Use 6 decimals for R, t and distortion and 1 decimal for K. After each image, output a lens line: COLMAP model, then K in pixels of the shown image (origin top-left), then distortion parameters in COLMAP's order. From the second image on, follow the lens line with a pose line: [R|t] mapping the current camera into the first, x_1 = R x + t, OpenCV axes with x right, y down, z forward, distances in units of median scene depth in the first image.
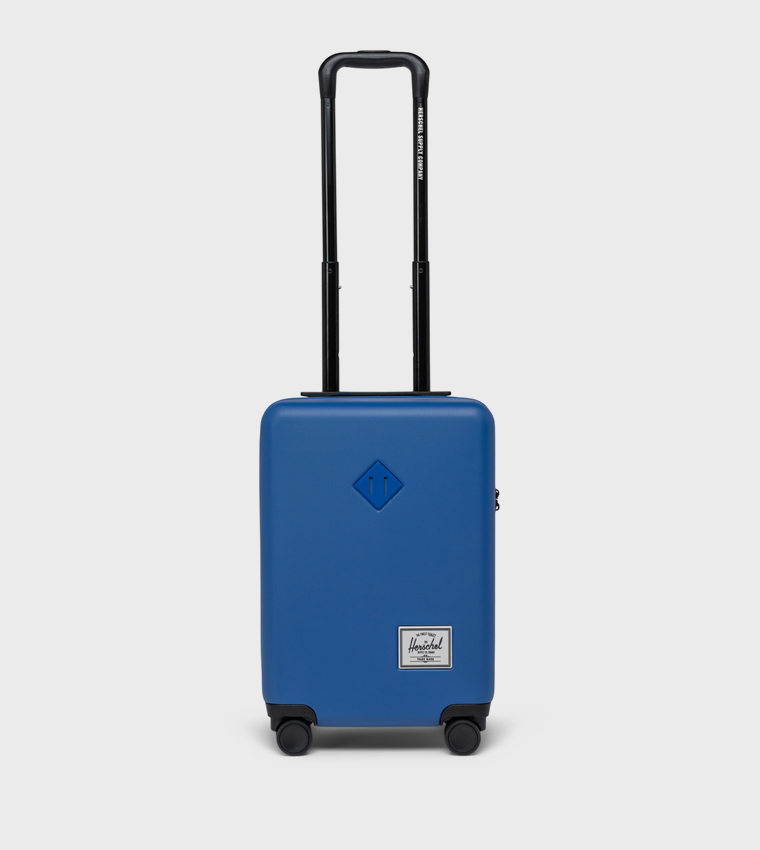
lens RADIAL K [[1985.9, 0, 371.0], [0, 1985.9, 422.9], [0, 0, 1]] dist [0.776116, 0.000000]
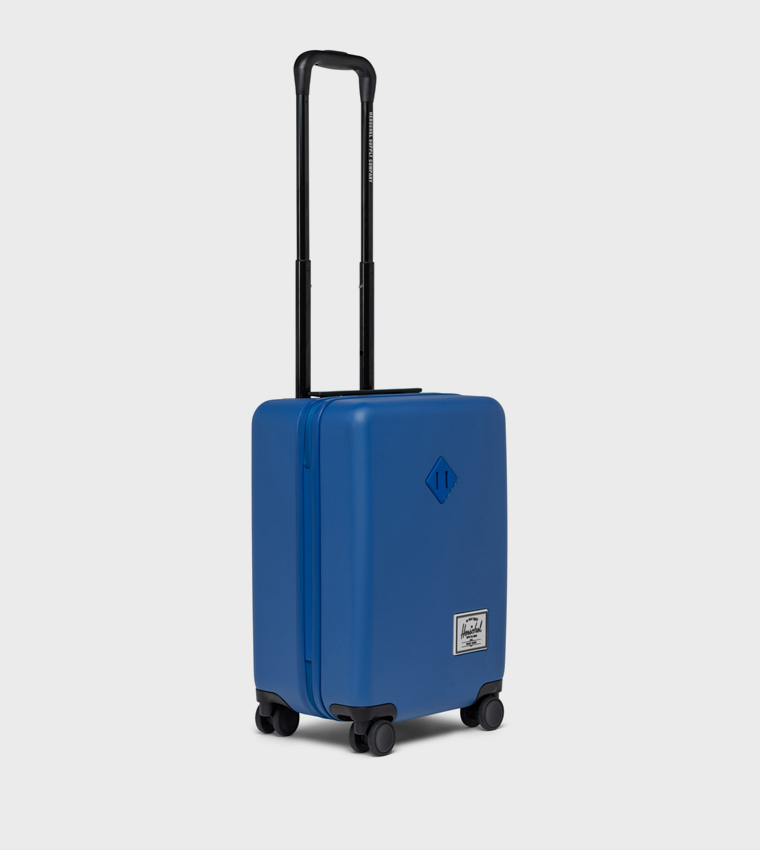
lens RADIAL K [[1985.9, 0, 380.6], [0, 1985.9, 423.1], [0, 0, 1]] dist [0.776116, 0.000000]
pose [[0.684611, -0.035726, 0.728033, -0.743477], [0.040893, 0.999108, 0.010574, -0.009484], [-0.727761, 0.022532, 0.685461, 0.308306]]
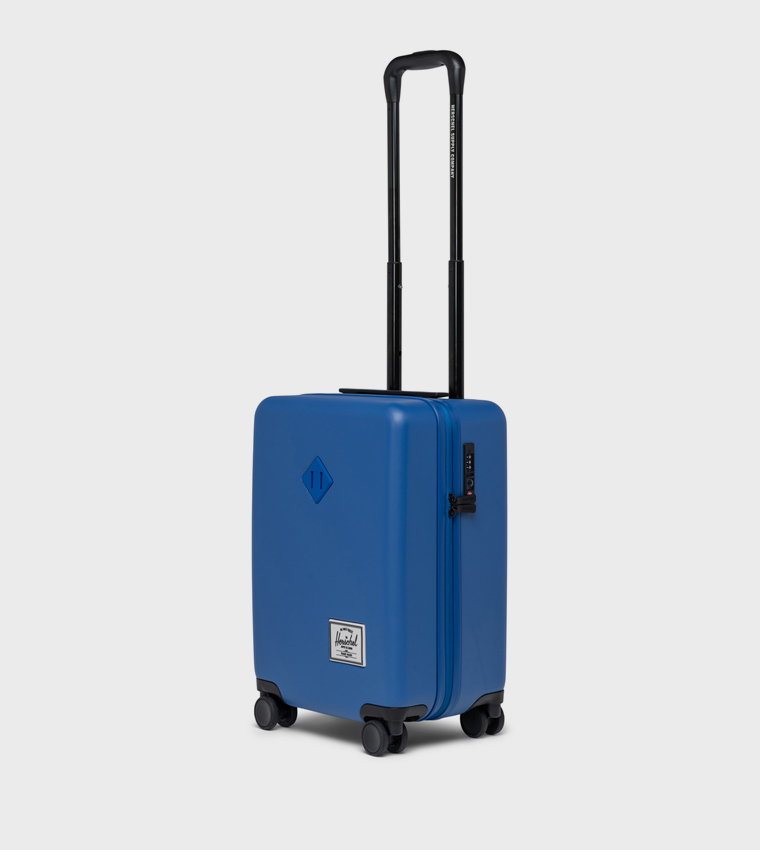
lens RADIAL K [[1985.9, 0, 379.8], [0, 1985.9, 429.2], [0, 0, 1]] dist [0.776116, 0.000000]
pose [[0.680813, 0.048430, -0.730854, 0.751608], [-0.054417, 0.998398, 0.015468, -0.011548], [0.730433, 0.029240, 0.682358, 0.313547]]
